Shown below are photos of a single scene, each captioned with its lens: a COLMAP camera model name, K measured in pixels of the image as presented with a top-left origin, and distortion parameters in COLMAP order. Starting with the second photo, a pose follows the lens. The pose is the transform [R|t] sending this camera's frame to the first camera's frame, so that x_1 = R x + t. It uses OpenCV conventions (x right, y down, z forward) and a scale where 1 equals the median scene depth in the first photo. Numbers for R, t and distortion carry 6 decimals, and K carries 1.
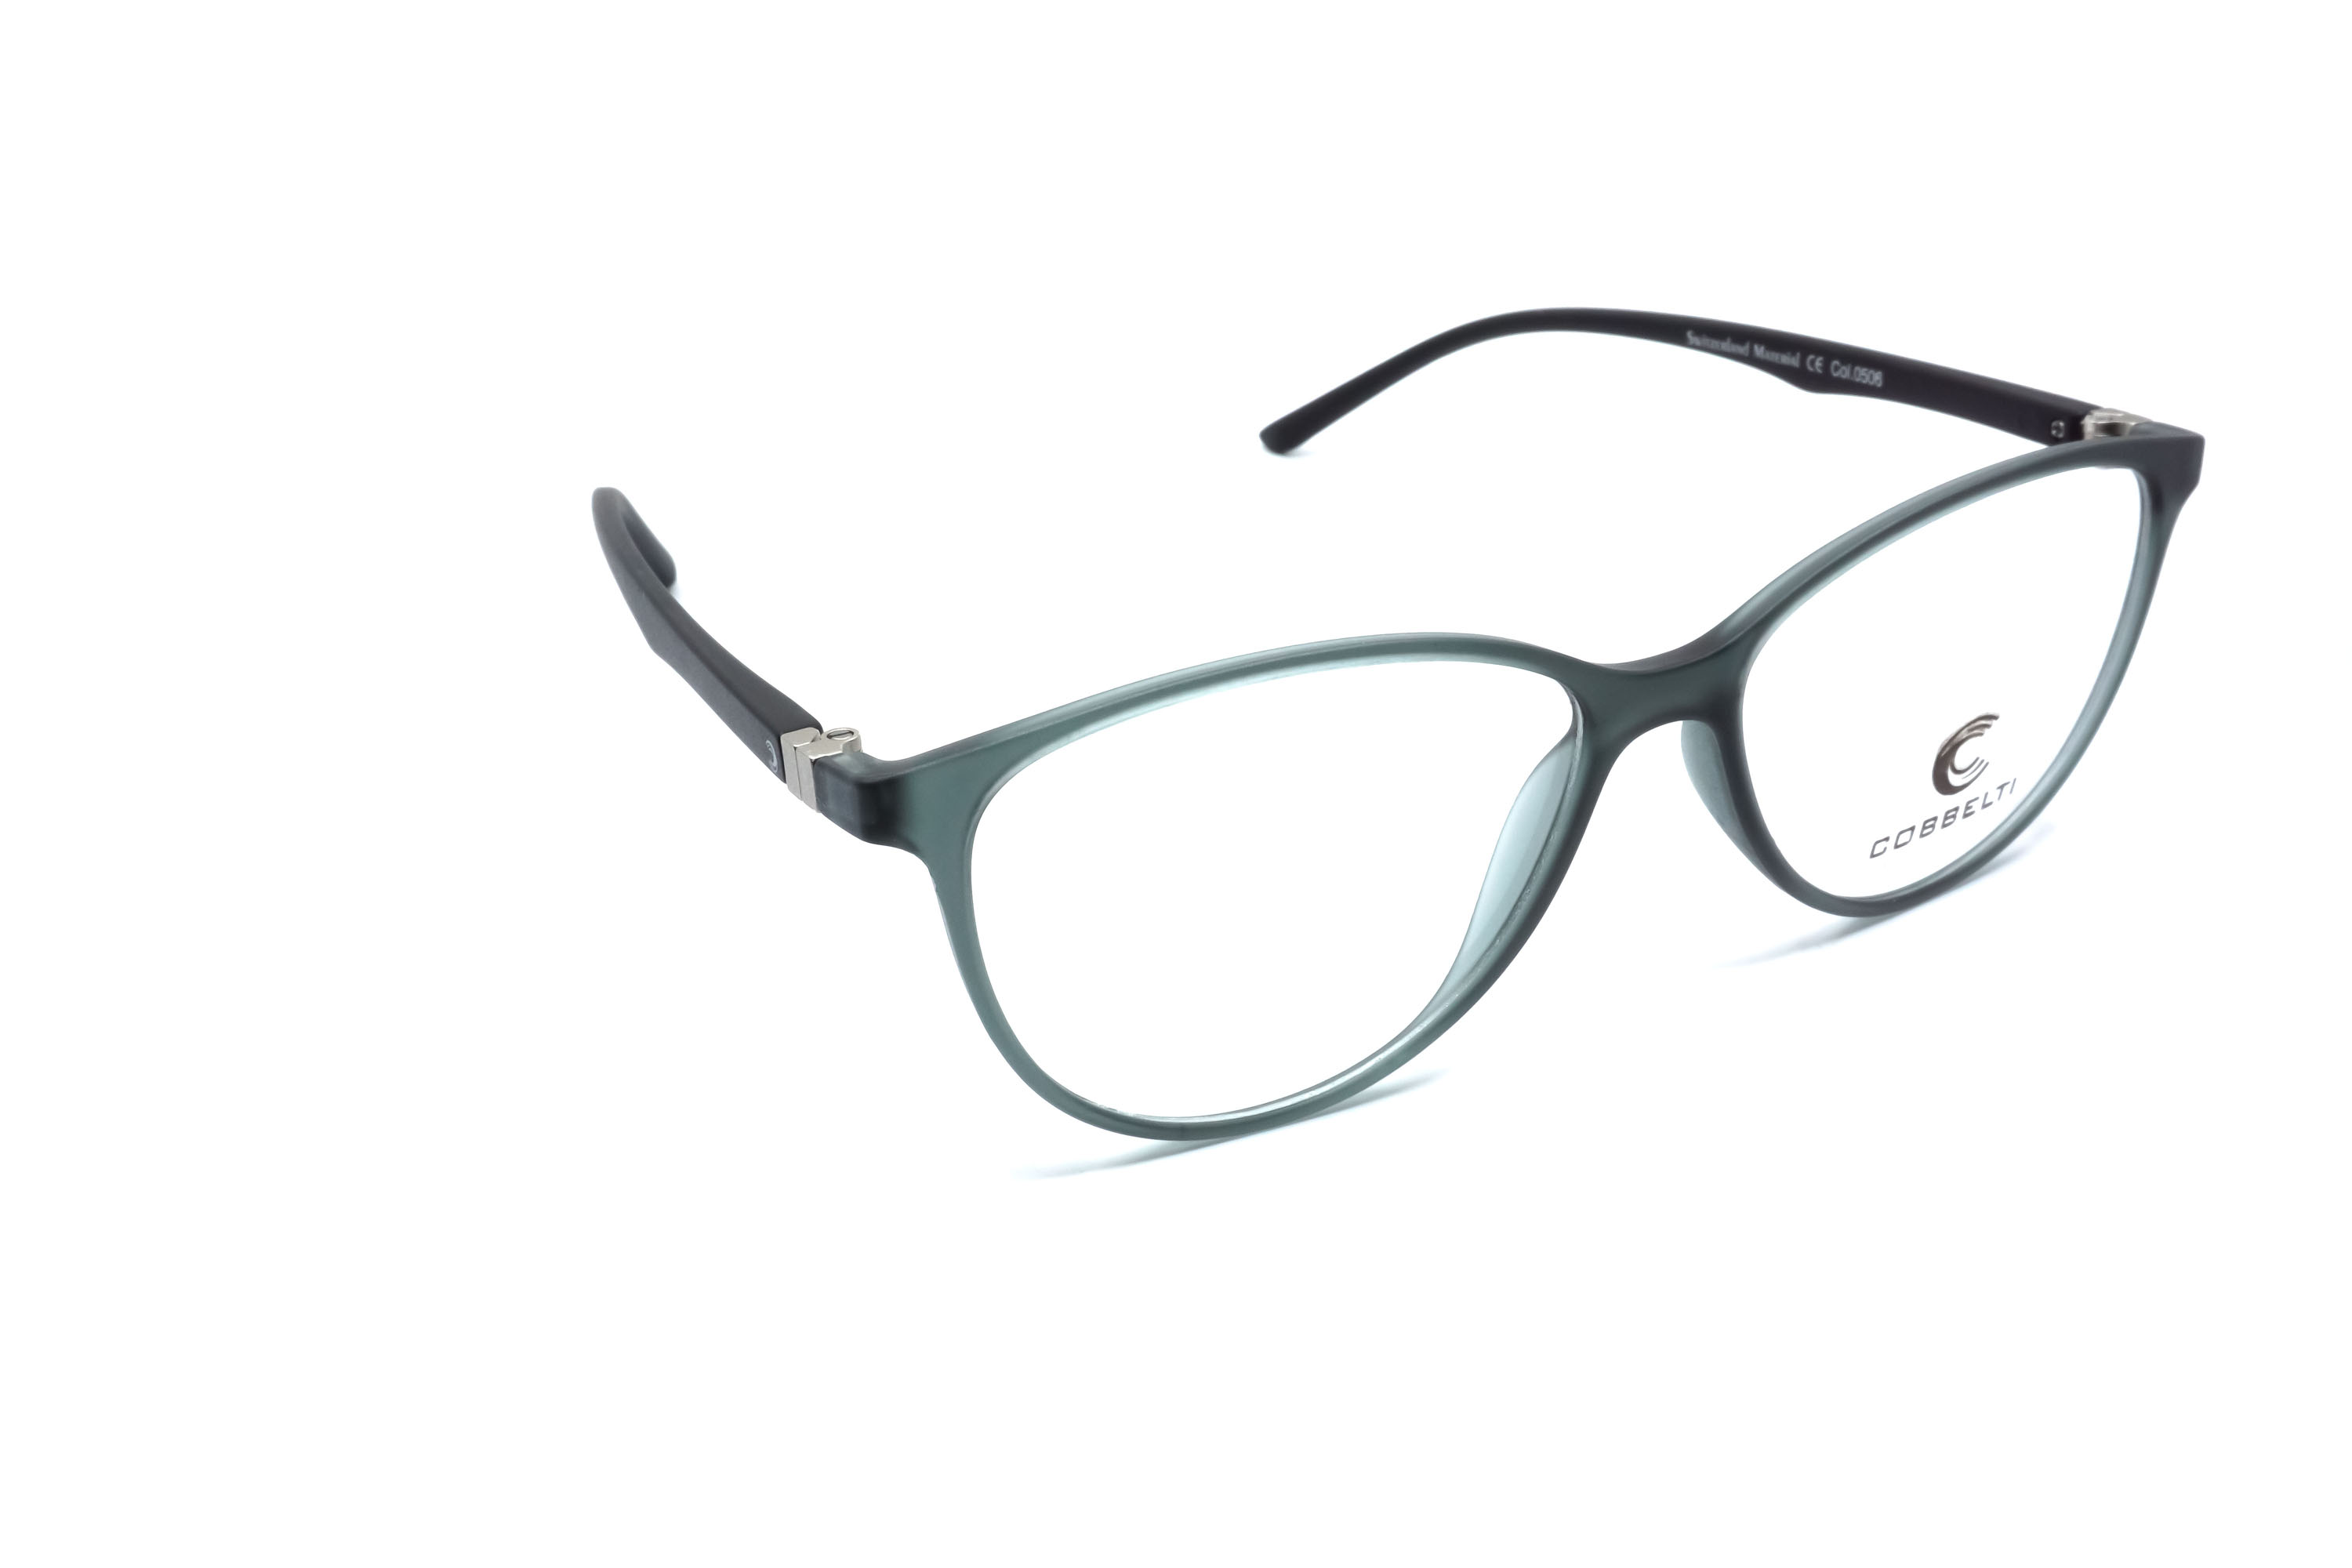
lens RADIAL K [[2649.8, 0, 1171.5], [0, 2649.8, 788.8], [0, 0, 1]] dist [0.015890, 0.000000]
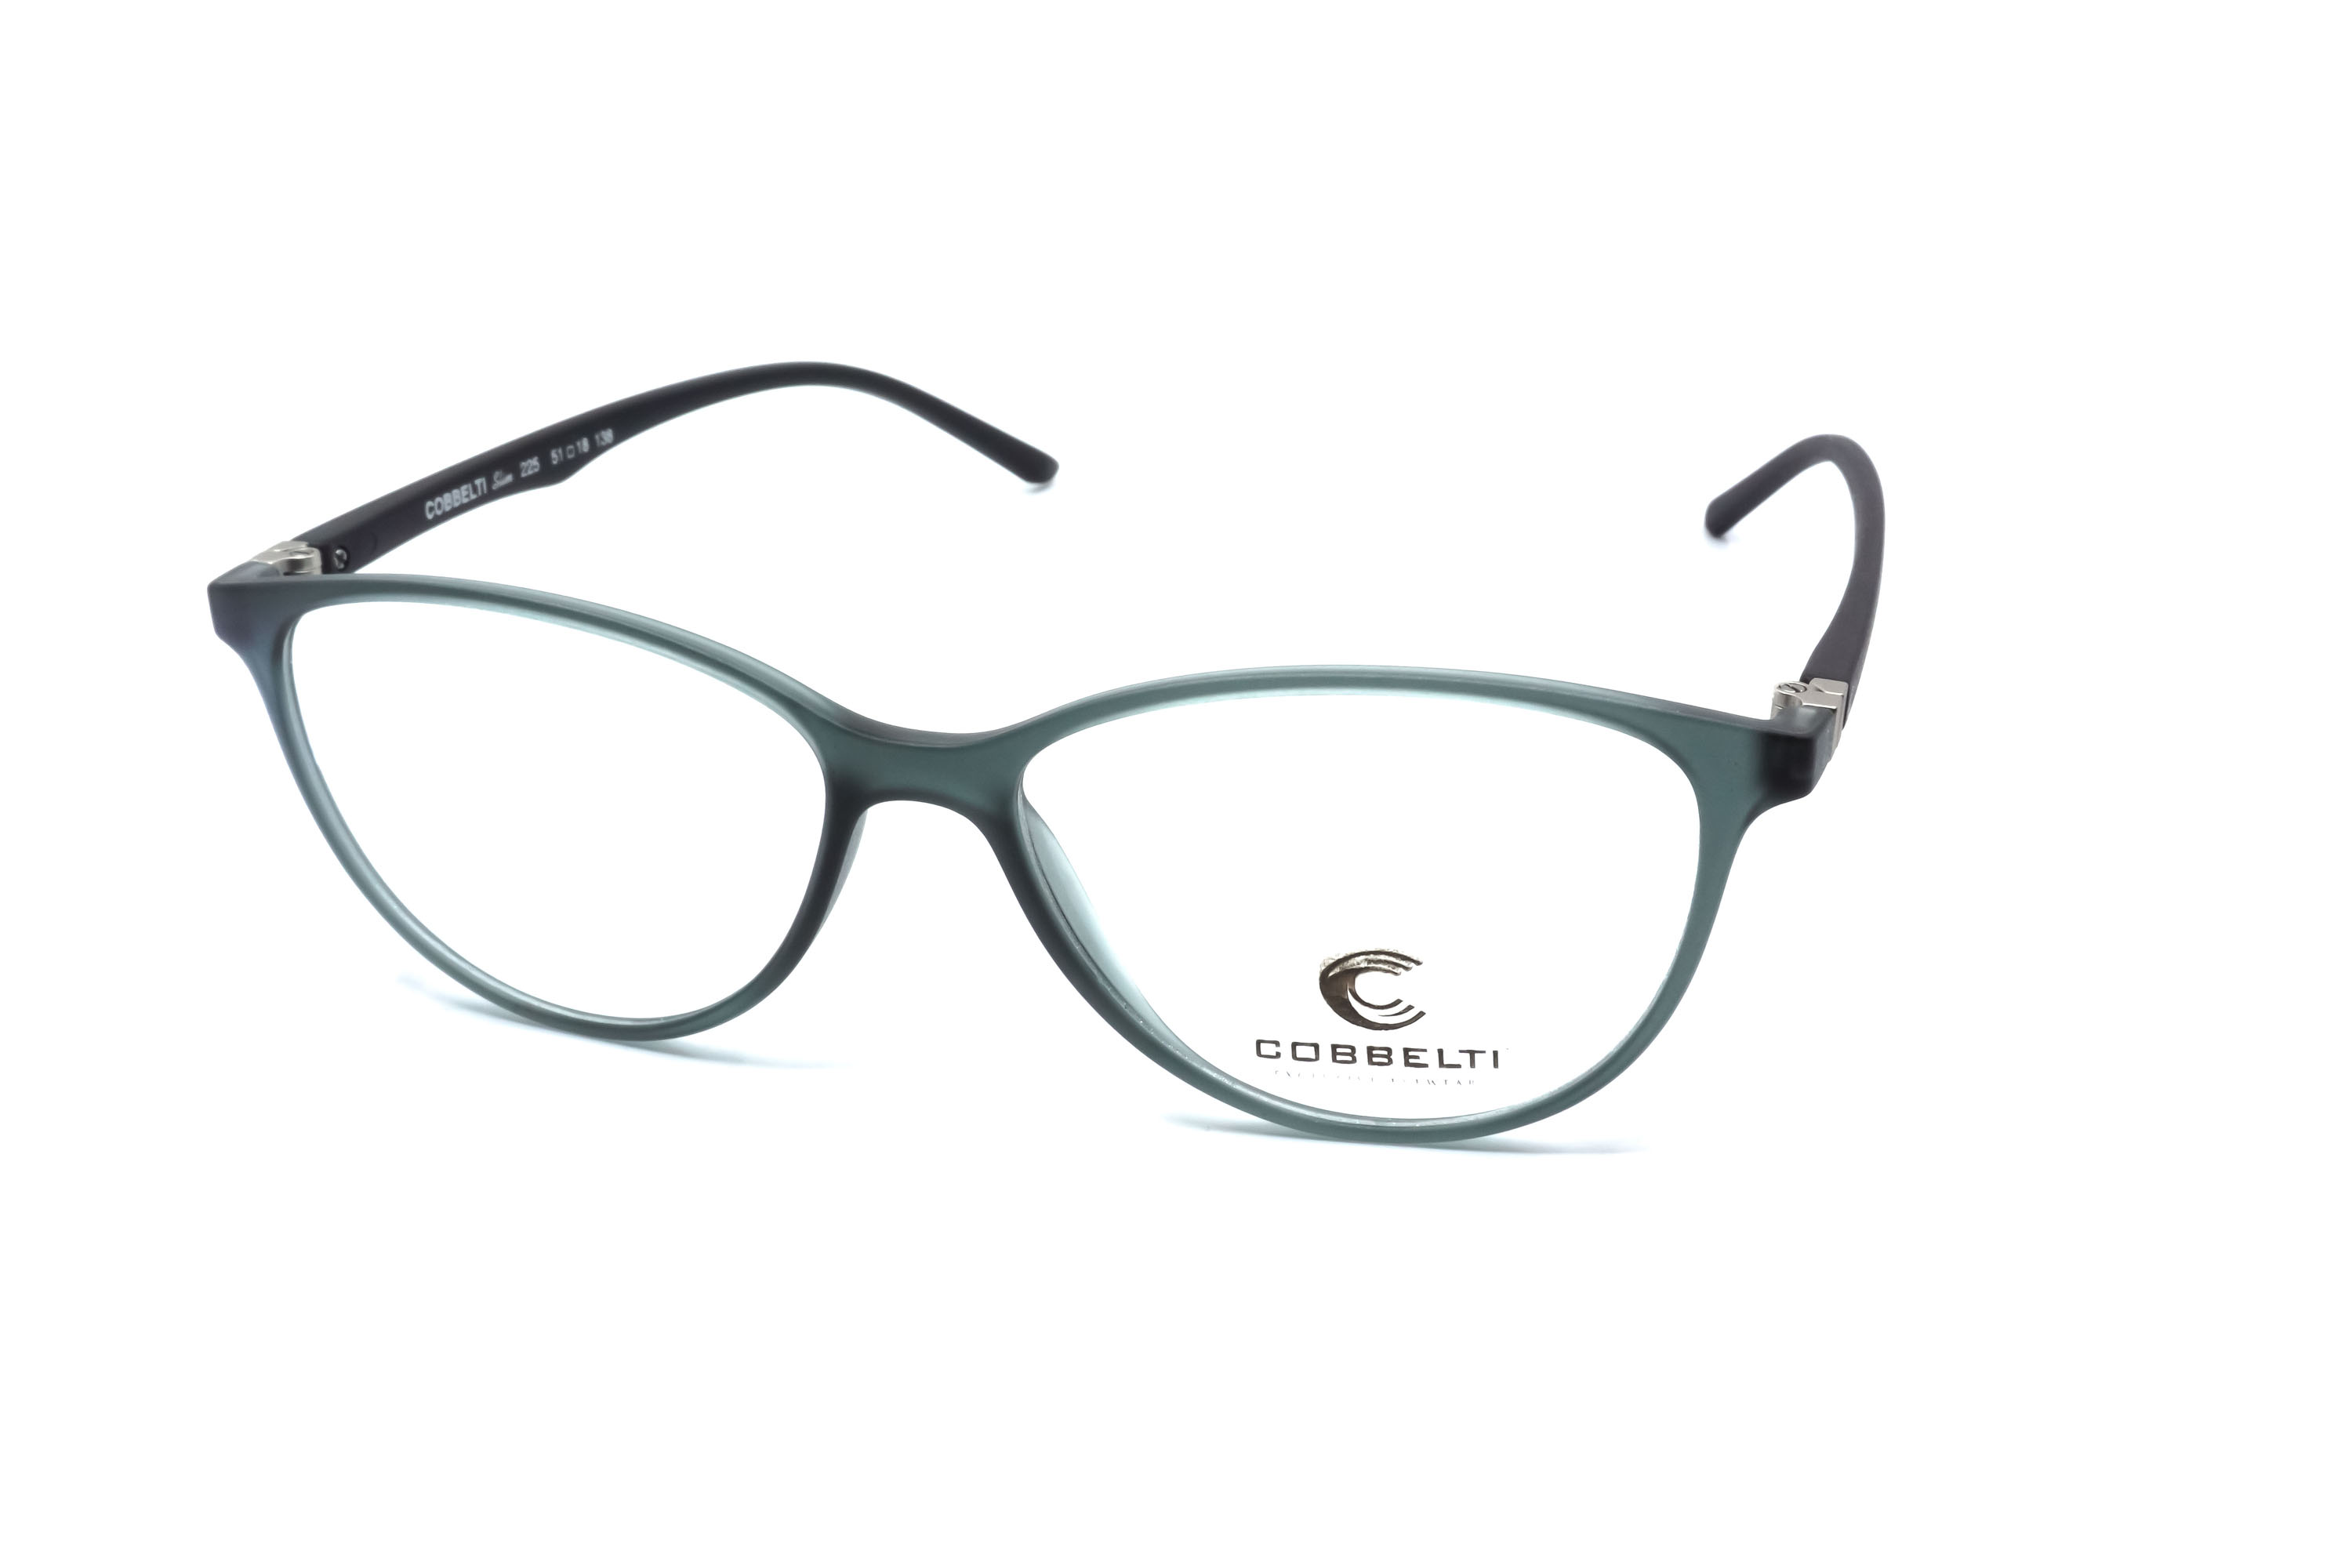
lens RADIAL K [[2649.8, 0, 1161.3], [0, 2649.8, 778.3], [0, 0, 1]] dist [0.015890, 0.000000]
pose [[0.707917, 0.328184, -0.625419, 0.751520], [-0.312982, 0.939567, 0.138764, -0.171403], [0.633163, 0.097512, 0.767851, 0.281772]]
